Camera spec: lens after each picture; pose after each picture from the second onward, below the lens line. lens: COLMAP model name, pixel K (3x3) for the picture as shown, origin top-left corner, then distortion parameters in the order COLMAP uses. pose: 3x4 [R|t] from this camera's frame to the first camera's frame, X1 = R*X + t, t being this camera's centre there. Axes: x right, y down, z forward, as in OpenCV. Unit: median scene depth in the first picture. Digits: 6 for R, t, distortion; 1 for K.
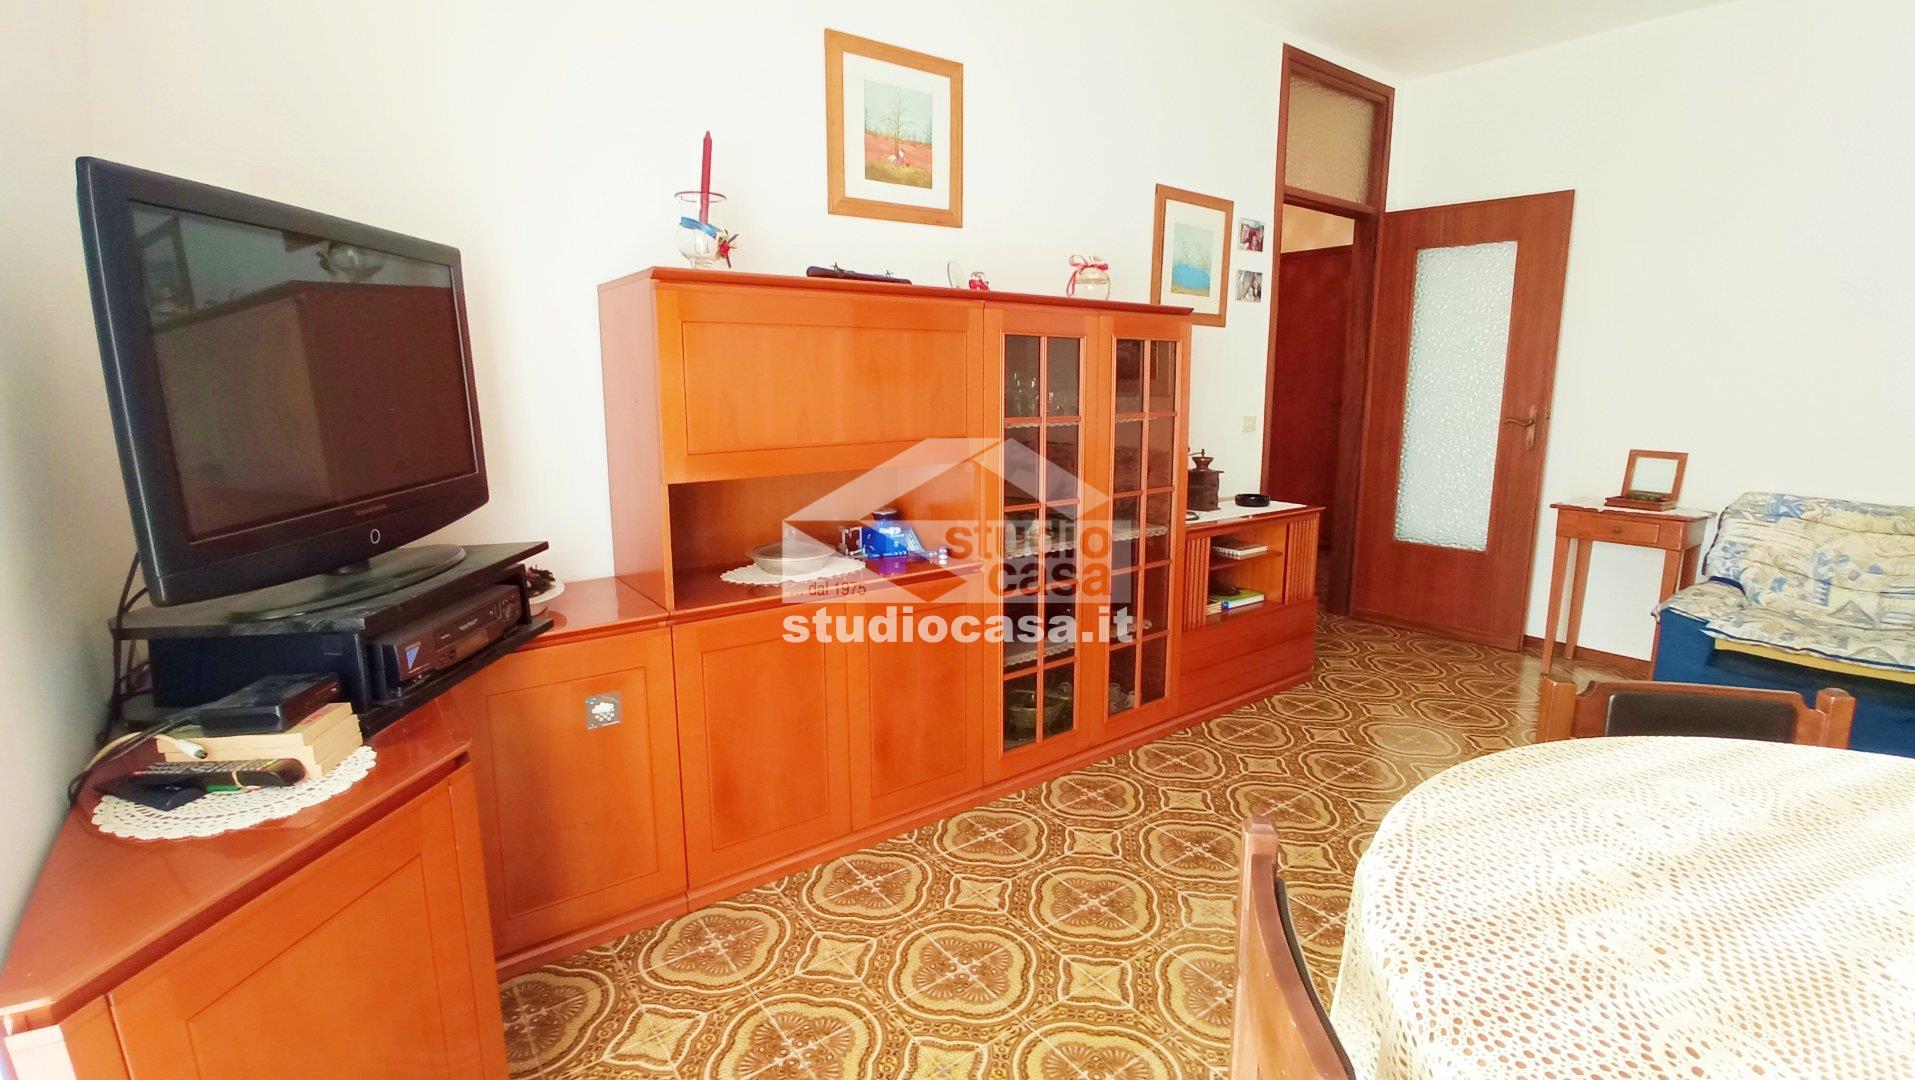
lens RADIAL K [[864.4, 0, 958.4], [0, 864.4, 523.2], [0, 0, 1]] dist [-0.027832, 0.001247]
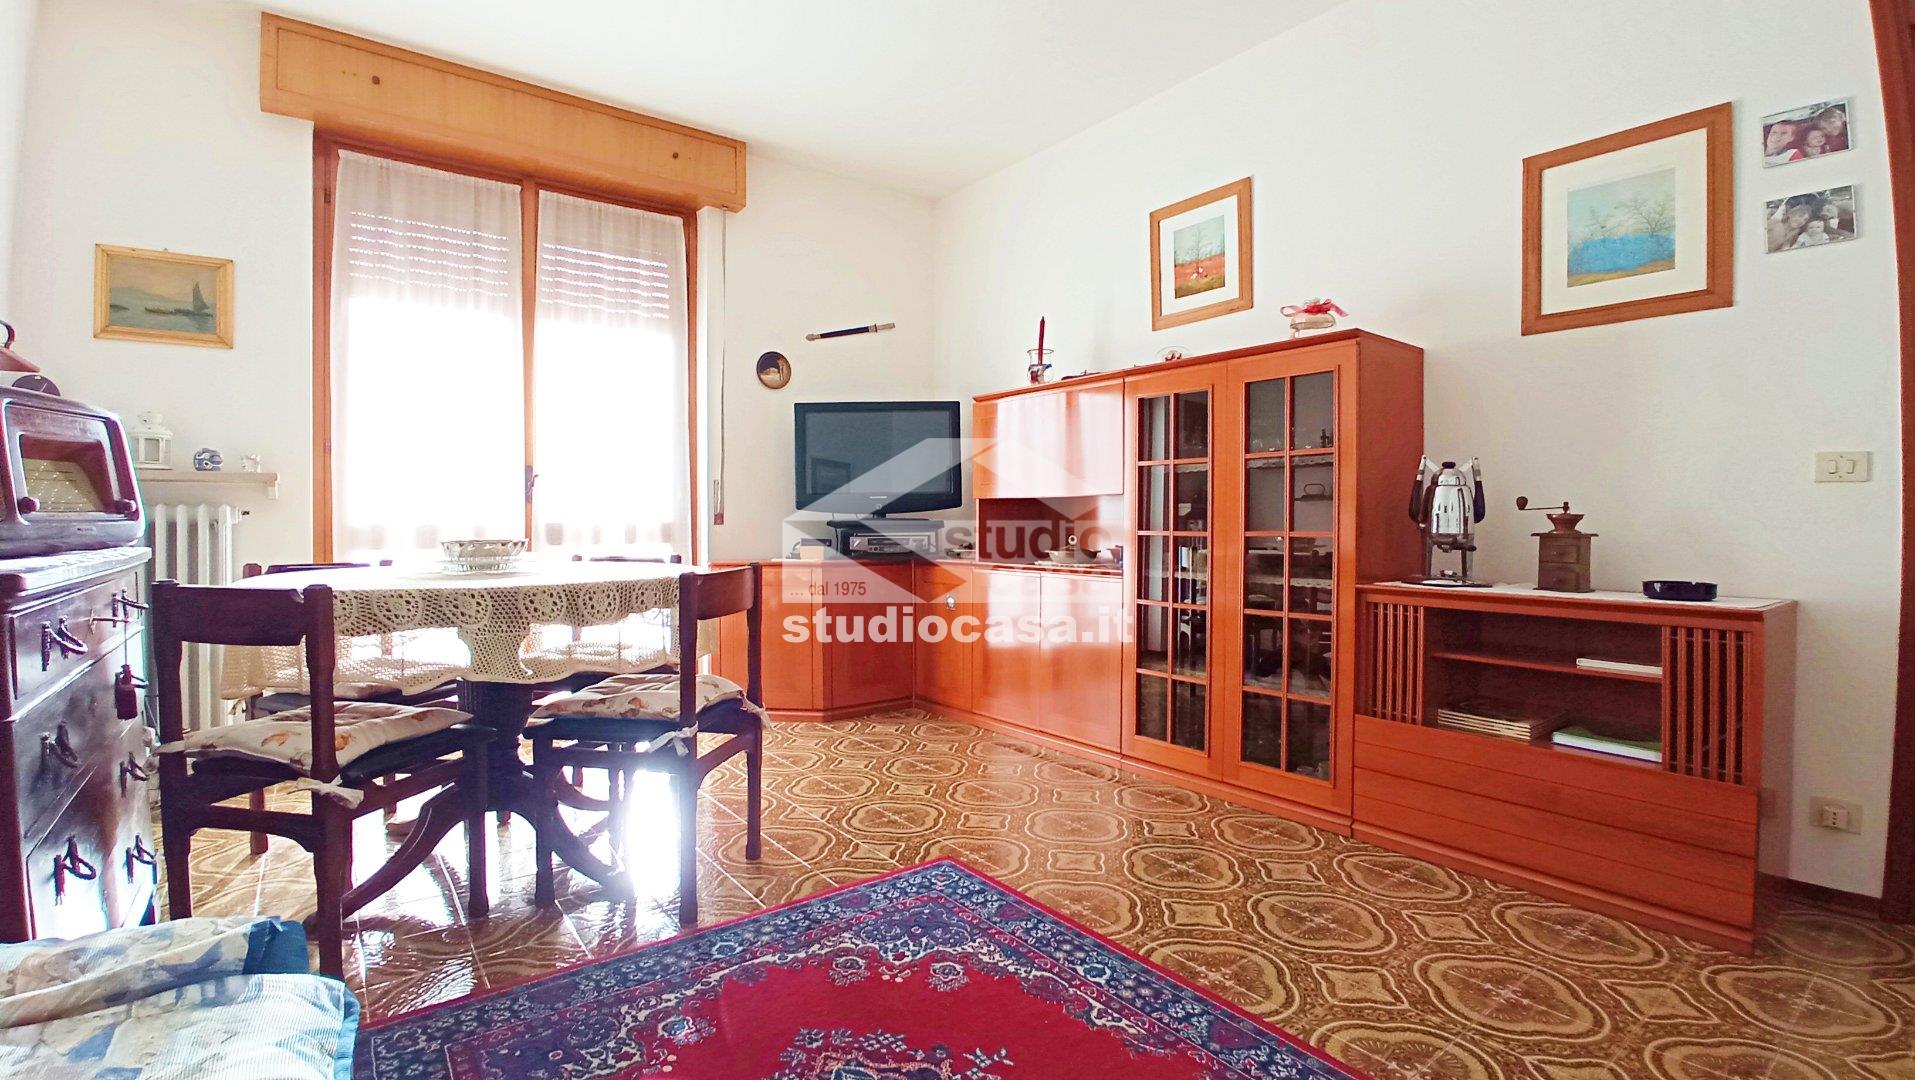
lens RADIAL K [[864.4, 0, 958.4], [0, 864.4, 523.2], [0, 0, 1]] dist [-0.027832, 0.001247]
pose [[0.014480, -0.003663, -0.999888, 1.009799], [-0.168467, 0.985689, -0.006050, 0.016042], [0.985601, 0.168536, 0.013655, 0.559835]]
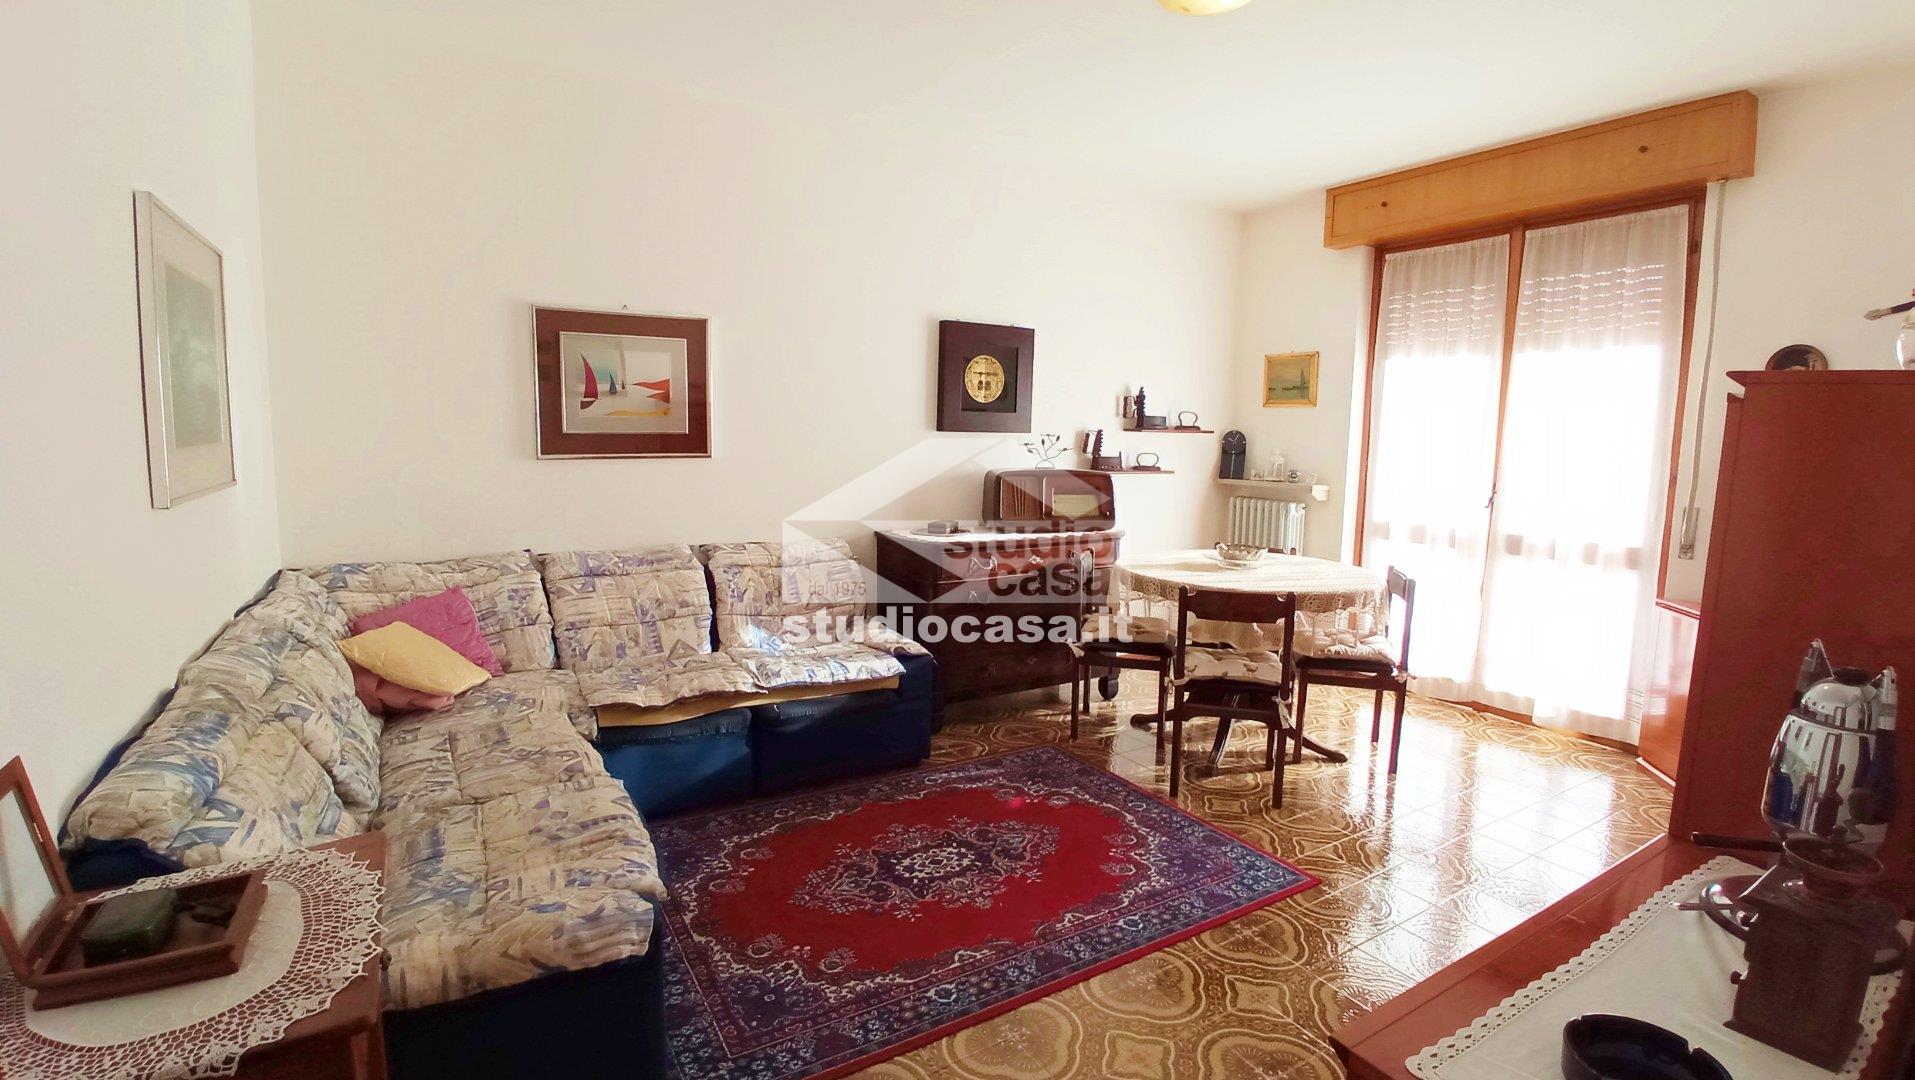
lens RADIAL K [[858.8, 0, 957.3], [0, 858.8, 530.5], [0, 0, 1]] dist [-0.019957, 0.001896]
pose [[-0.995355, -0.040474, 0.087354, 0.566465], [-0.013734, 0.957751, 0.287271, -0.259490], [-0.095290, 0.284736, -0.953858, 1.325587]]
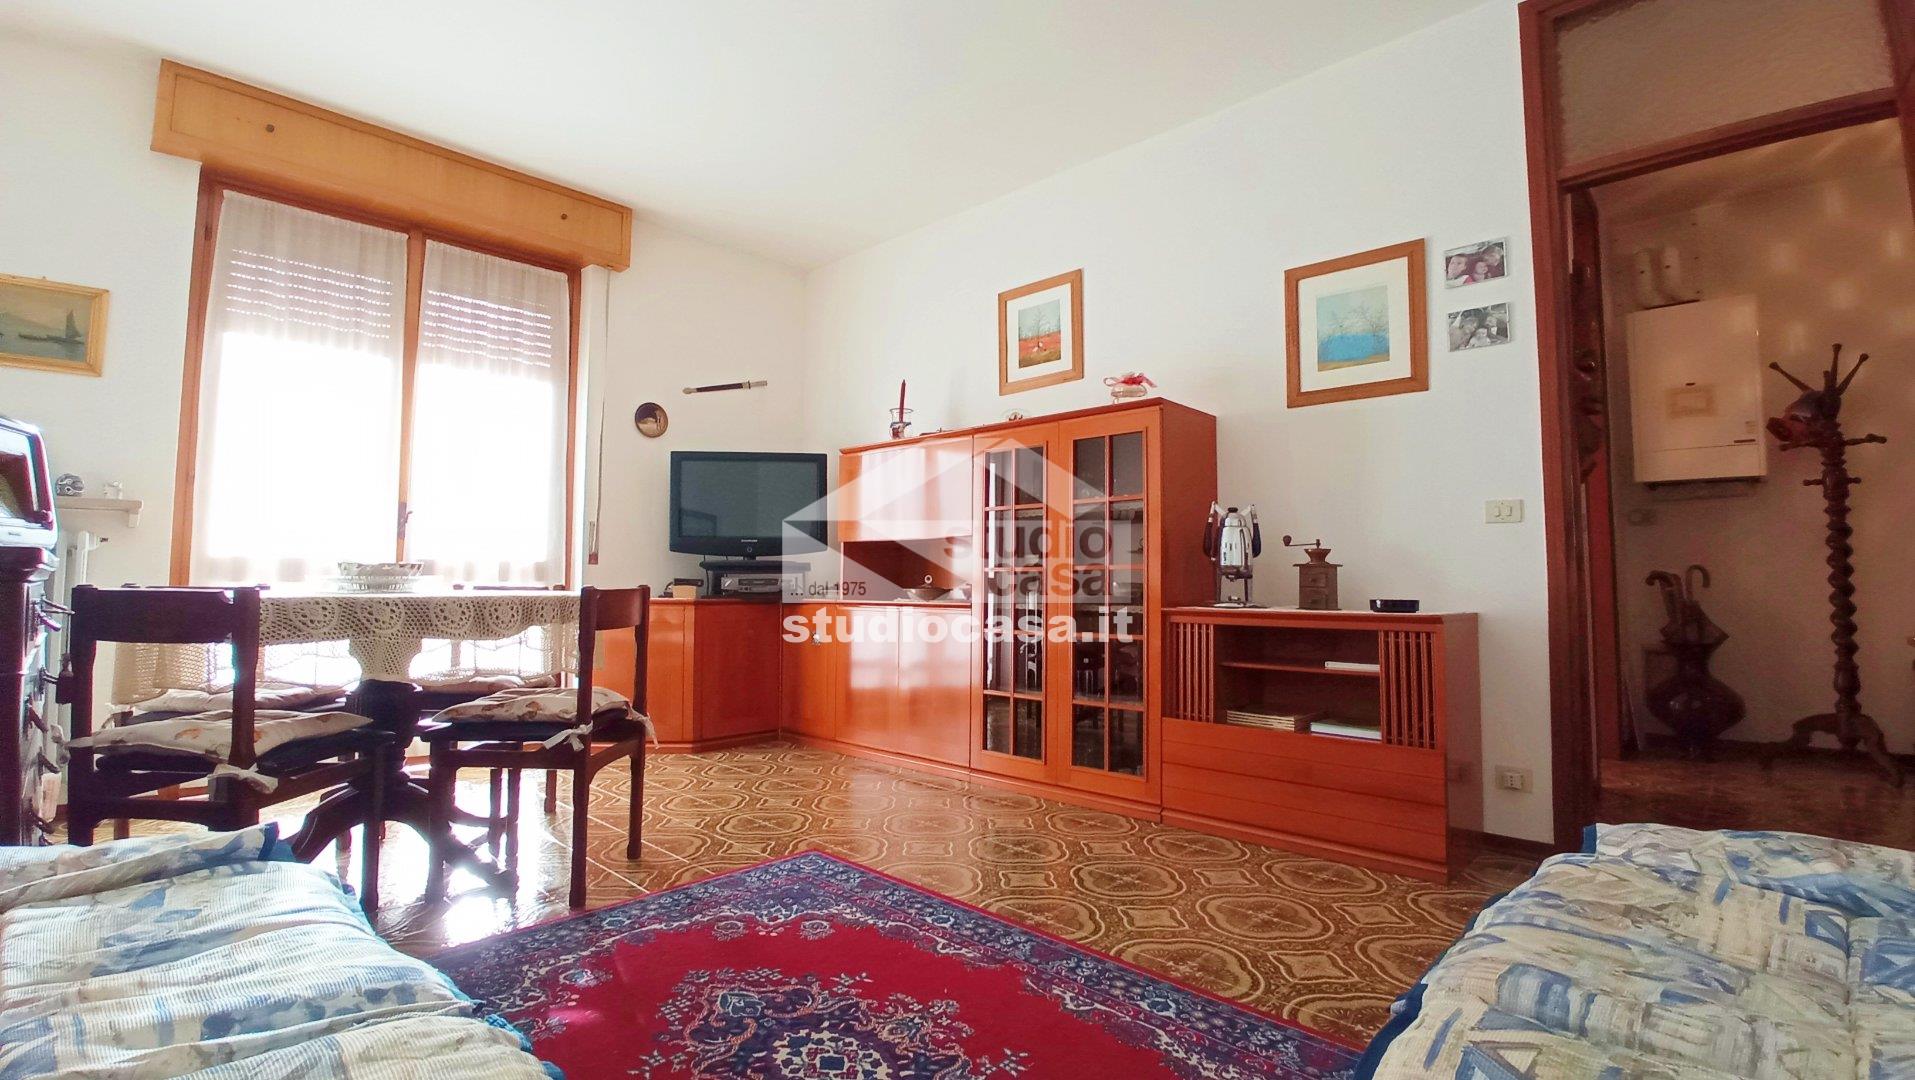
lens RADIAL K [[864.4, 0, 958.4], [0, 864.4, 523.2], [0, 0, 1]] dist [-0.027832, 0.001247]
pose [[0.172038, -0.074776, -0.982248, 1.128393], [-0.169812, 0.979937, -0.104343, 0.050351], [0.970344, 0.184748, 0.155889, 0.556573]]
